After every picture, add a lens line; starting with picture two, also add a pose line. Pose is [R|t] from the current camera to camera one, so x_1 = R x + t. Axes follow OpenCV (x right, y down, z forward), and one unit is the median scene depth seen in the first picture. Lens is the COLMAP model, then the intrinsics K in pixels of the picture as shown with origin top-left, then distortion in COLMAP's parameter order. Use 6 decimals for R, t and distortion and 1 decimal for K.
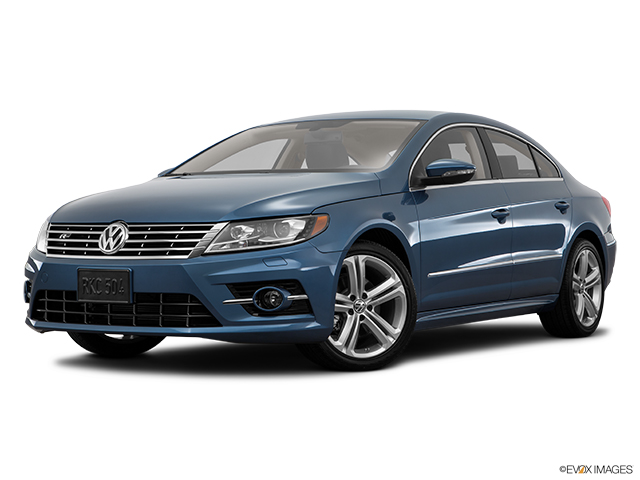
lens RADIAL K [[1227.9, 0, 321.0], [0, 1227.9, 238.5], [0, 0, 1]] dist [0.096497, 0.000000]
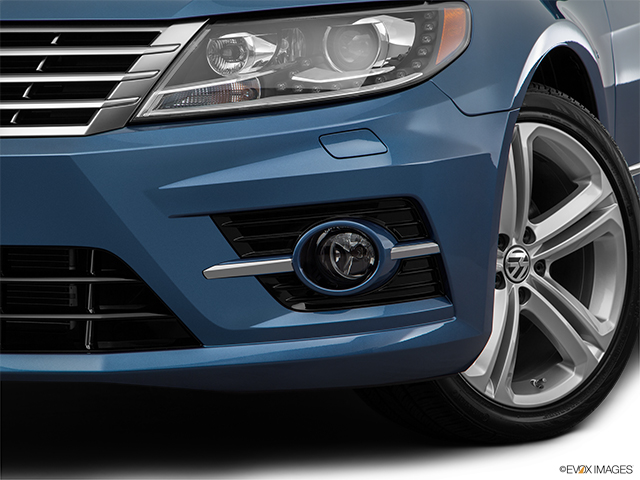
lens RADIAL K [[1761.6, 0, 324.5], [0, 1761.6, 236.5], [0, 0, 1]] dist [0.353421, 0.000000]
pose [[0.981624, -0.018072, 0.189969, -0.126717], [0.004225, 0.997320, 0.073046, 0.008599], [-0.190780, -0.070901, 0.979069, 0.506576]]
